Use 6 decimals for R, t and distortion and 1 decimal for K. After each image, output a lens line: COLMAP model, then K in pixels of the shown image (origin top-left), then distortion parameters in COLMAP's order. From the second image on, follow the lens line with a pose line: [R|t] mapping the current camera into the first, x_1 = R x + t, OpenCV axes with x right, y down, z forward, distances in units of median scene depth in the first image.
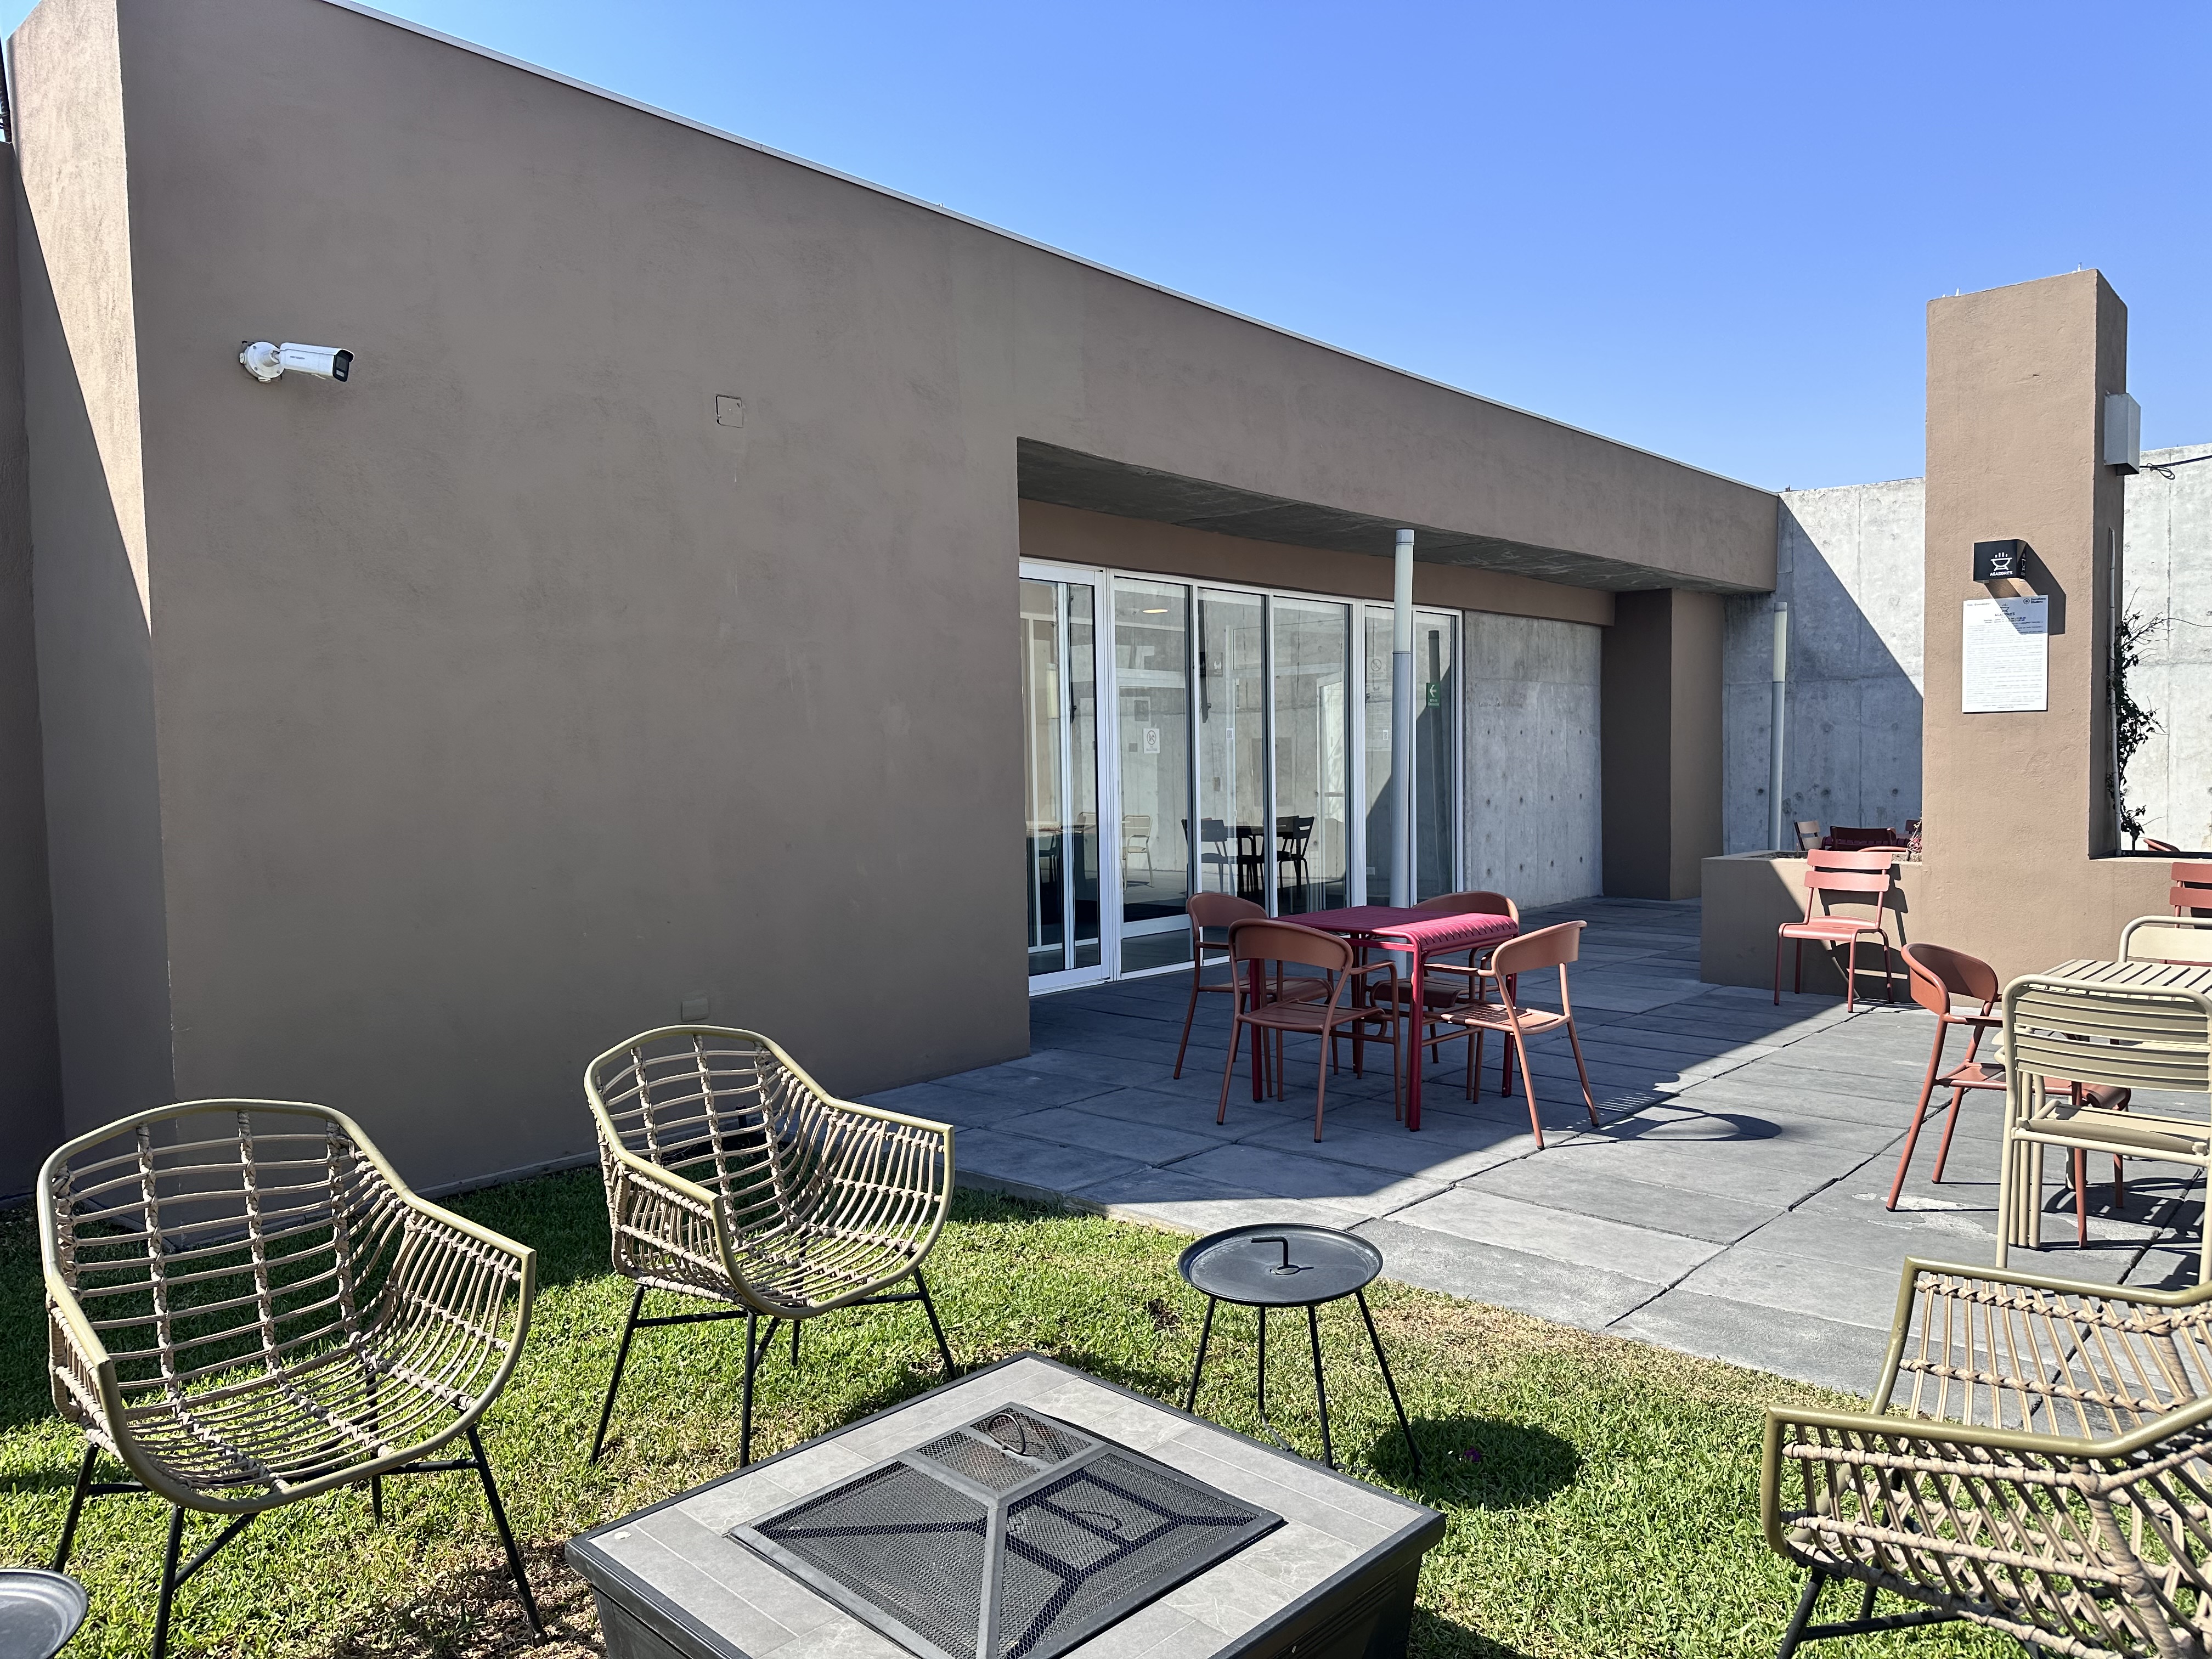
lens RADIAL K [[1547.9, 0, 1106.0], [0, 1547.9, 829.5], [0, 0, 1]] dist [0.040652, -0.002878]
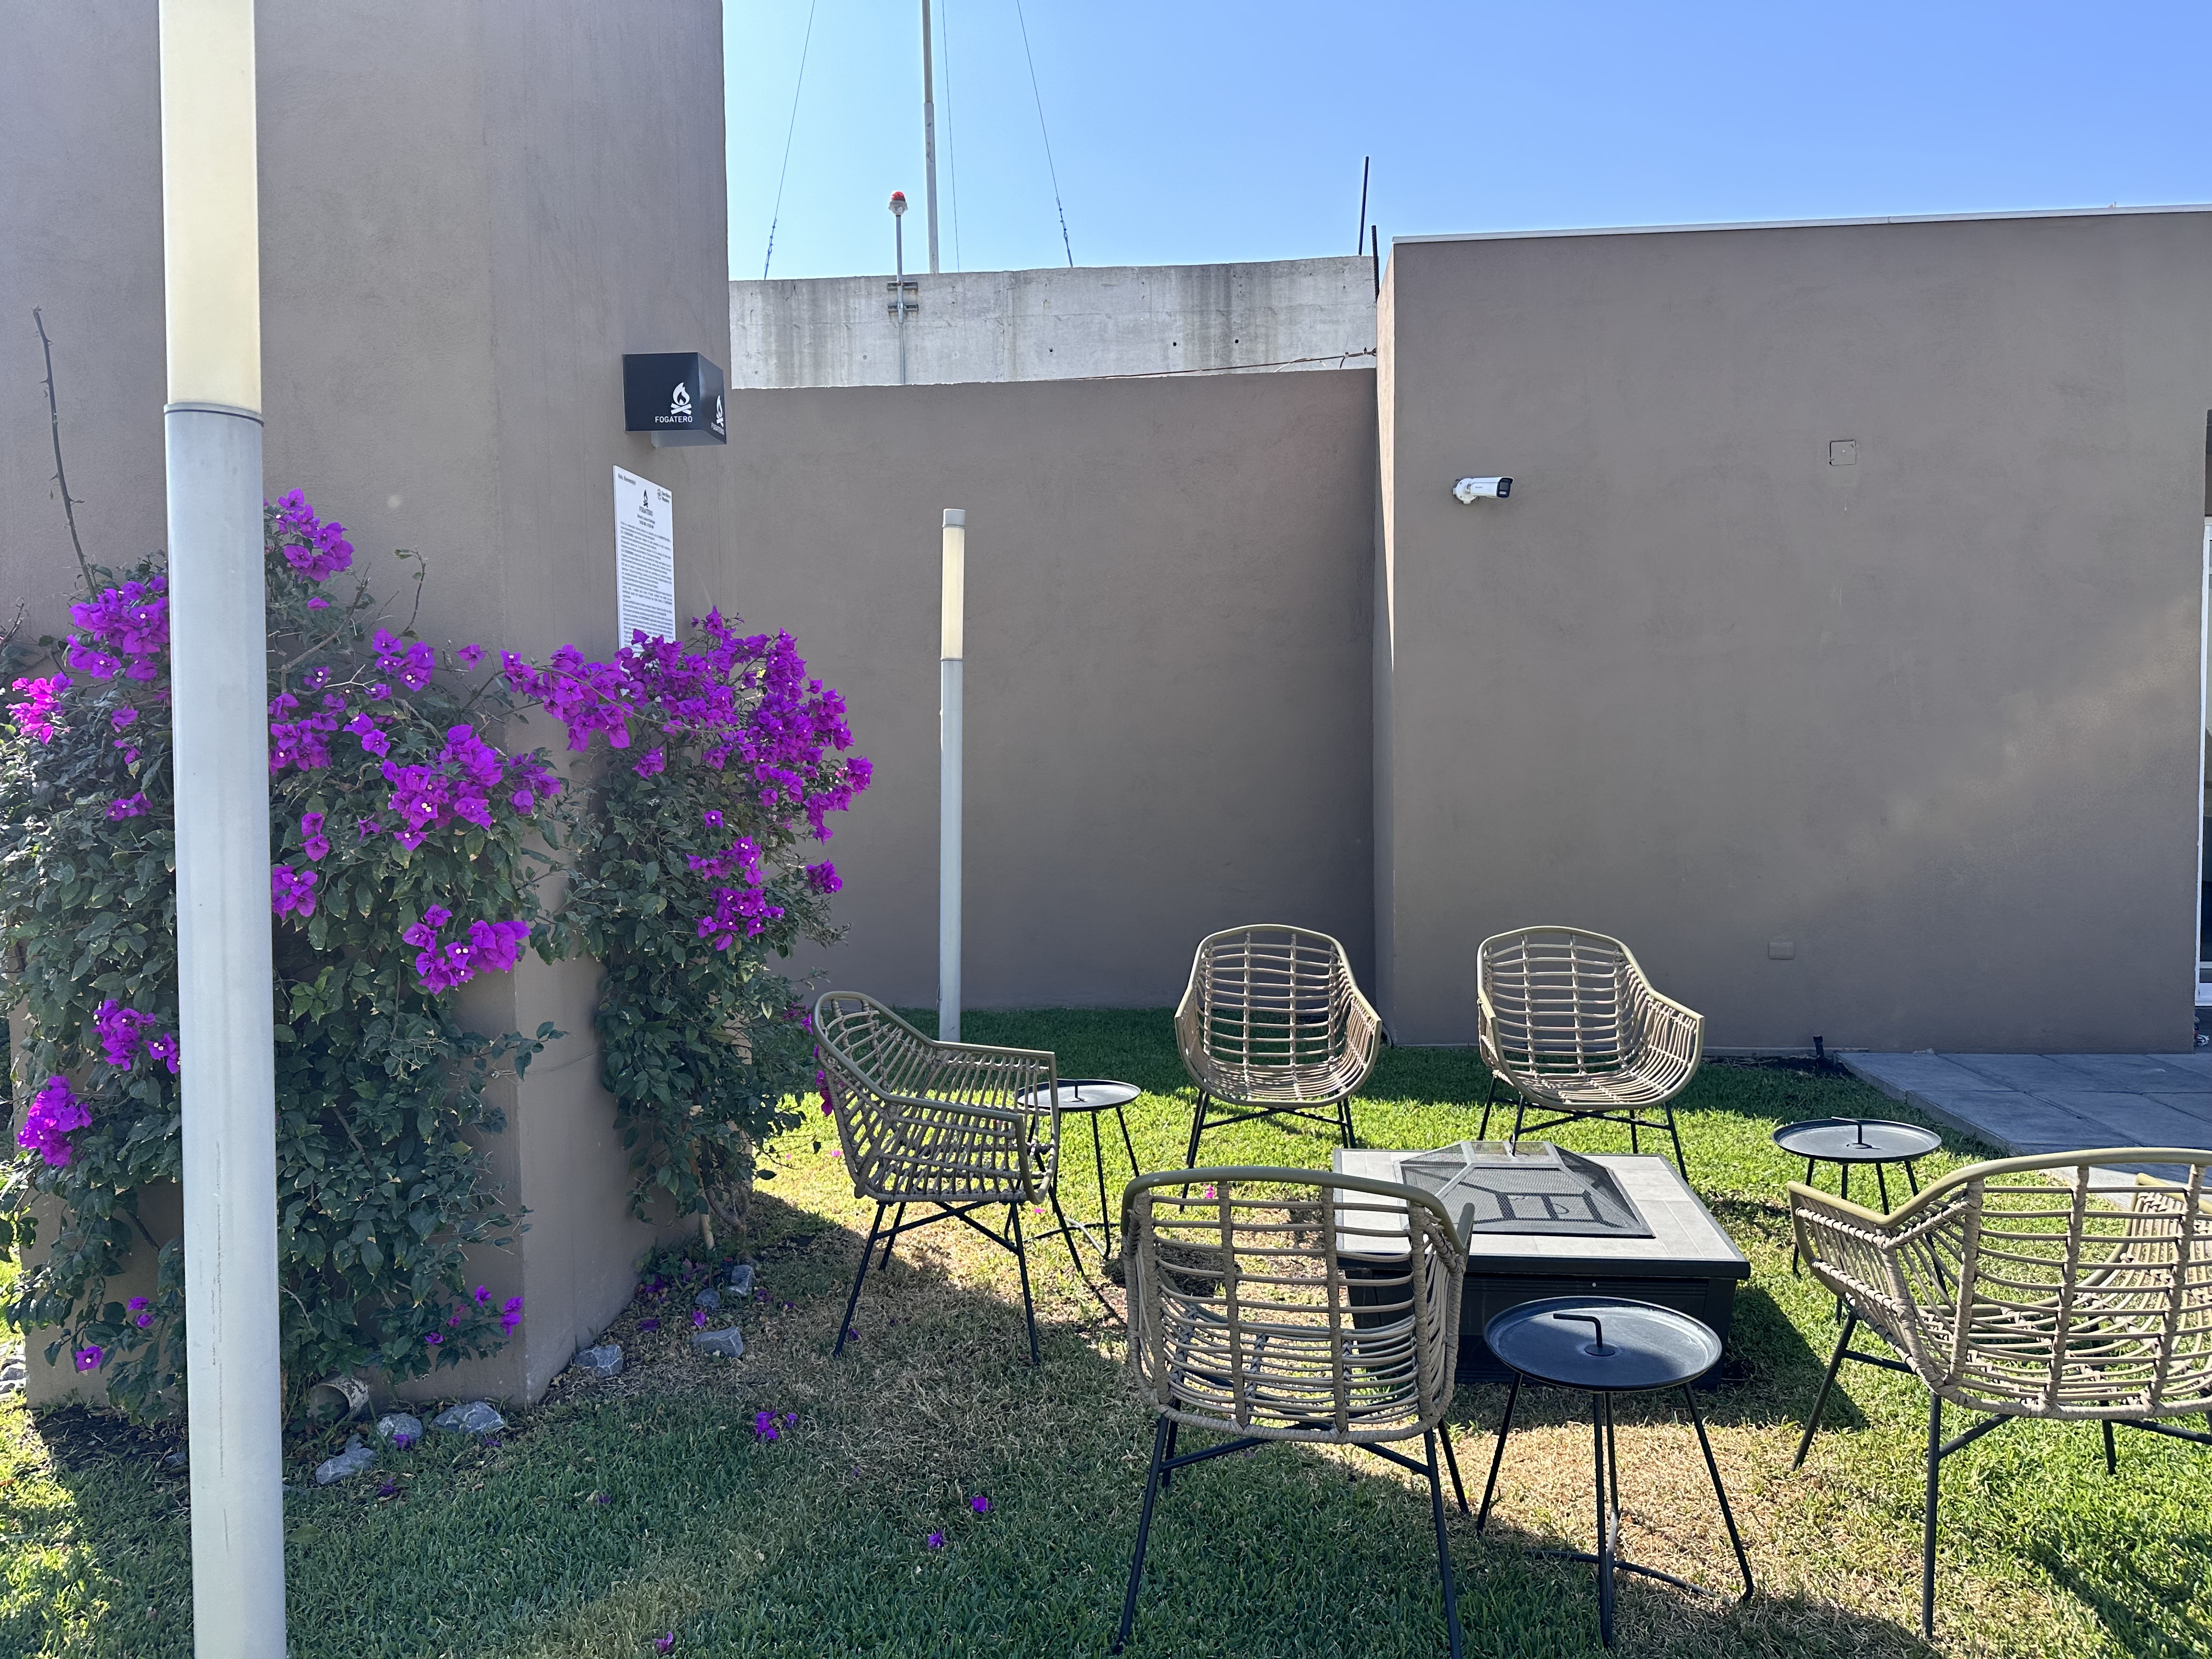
lens RADIAL K [[1547.9, 0, 1106.0], [0, 1547.9, 829.5], [0, 0, 1]] dist [0.040652, -0.002878]
pose [[0.593847, 0.051472, -0.802930, 0.667099], [-0.035258, 0.998658, 0.037943, -0.012053], [0.803805, 0.005778, 0.594865, -0.265553]]
